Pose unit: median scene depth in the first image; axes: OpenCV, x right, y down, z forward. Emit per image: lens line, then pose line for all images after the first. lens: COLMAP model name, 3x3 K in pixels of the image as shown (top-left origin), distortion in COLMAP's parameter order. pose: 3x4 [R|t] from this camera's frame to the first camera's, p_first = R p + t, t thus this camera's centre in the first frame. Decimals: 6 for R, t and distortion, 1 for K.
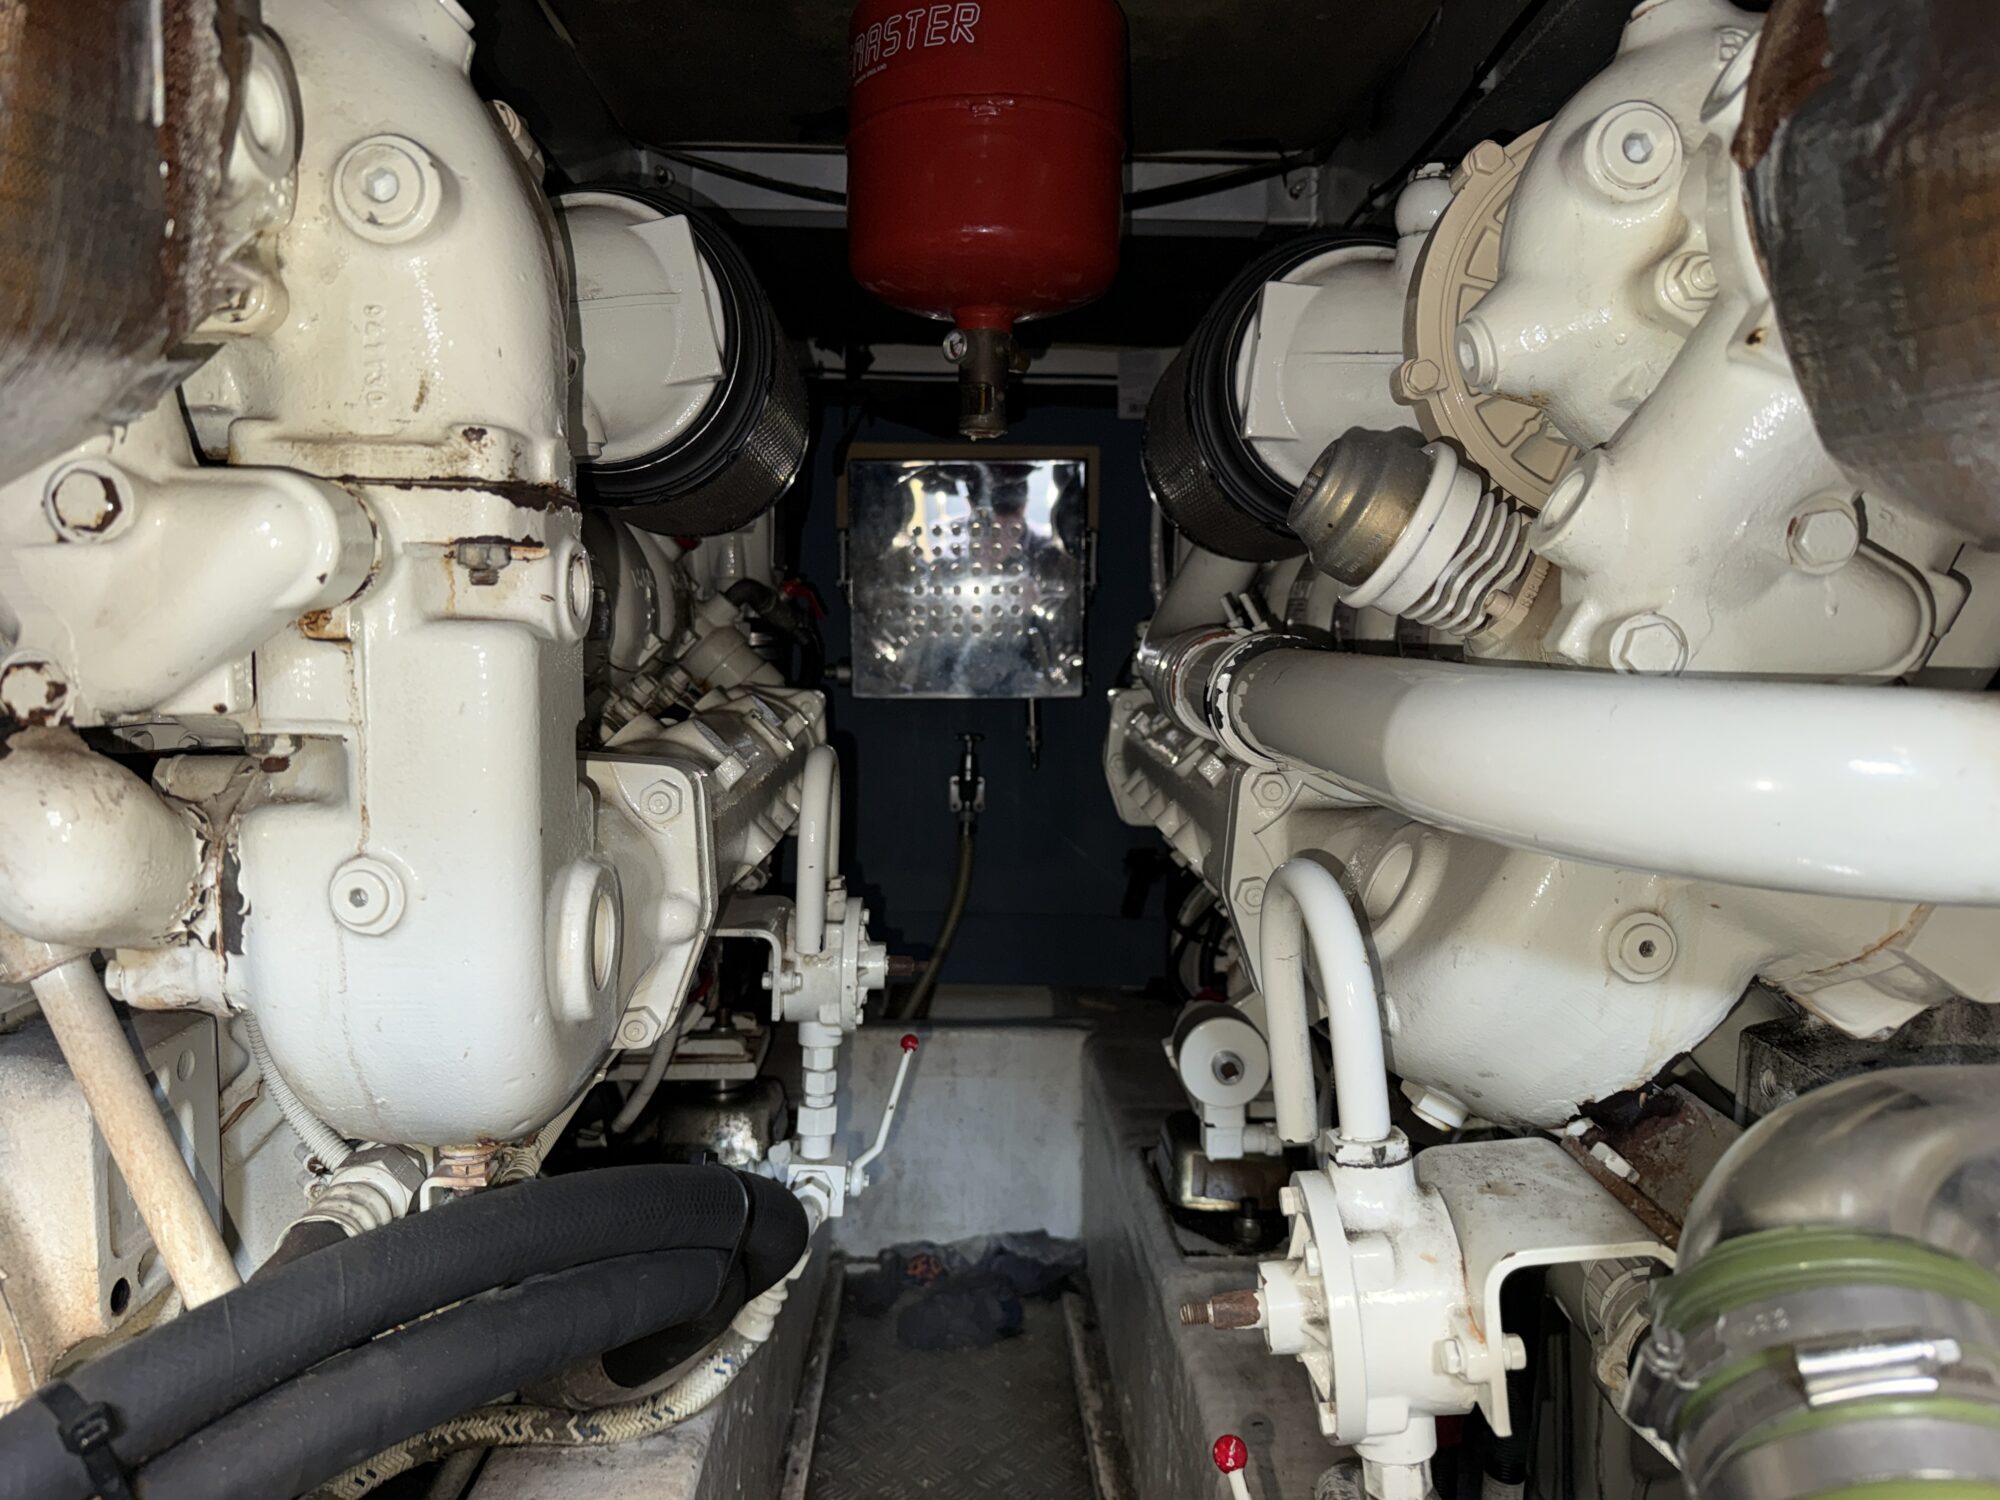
lens RADIAL K [[1394.9, 0, 962.3], [0, 1394.9, 750.8], [0, 0, 1]] dist [0.107283, -0.194942]
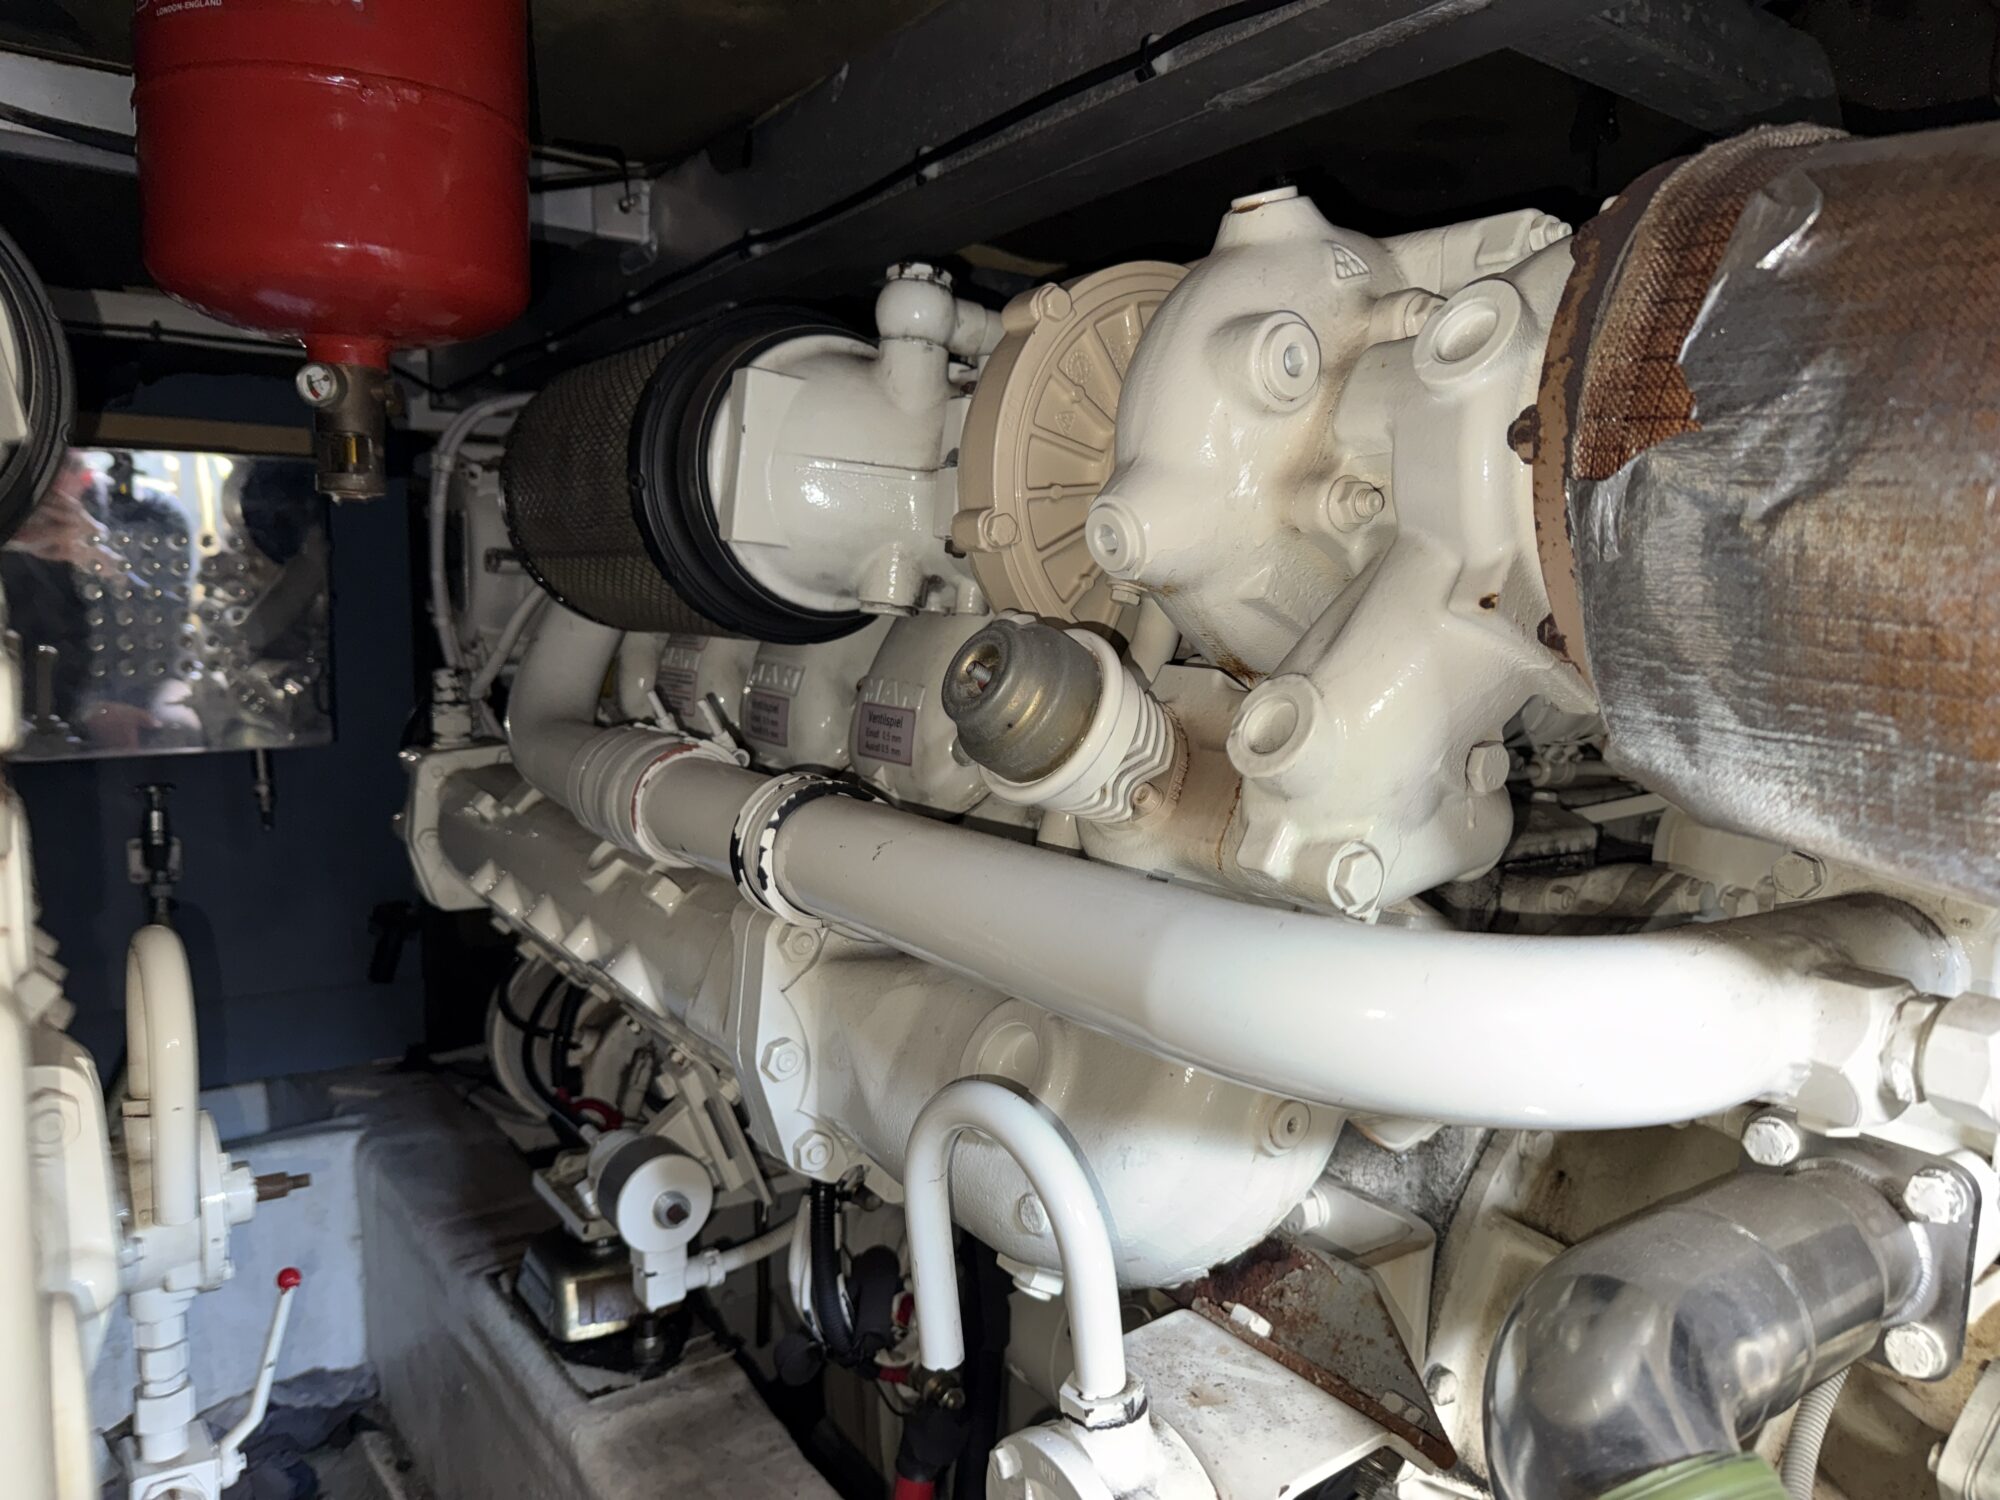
lens RADIAL K [[1420.9, 0, 988.5], [0, 1420.9, 796.5], [0, 0, 1]] dist [0.052047, -0.103182]
pose [[0.815162, -0.075826, 0.574248, -0.199393], [0.038291, 0.996280, 0.077198, -0.133556], [-0.577966, -0.040940, 0.815033, 0.185355]]
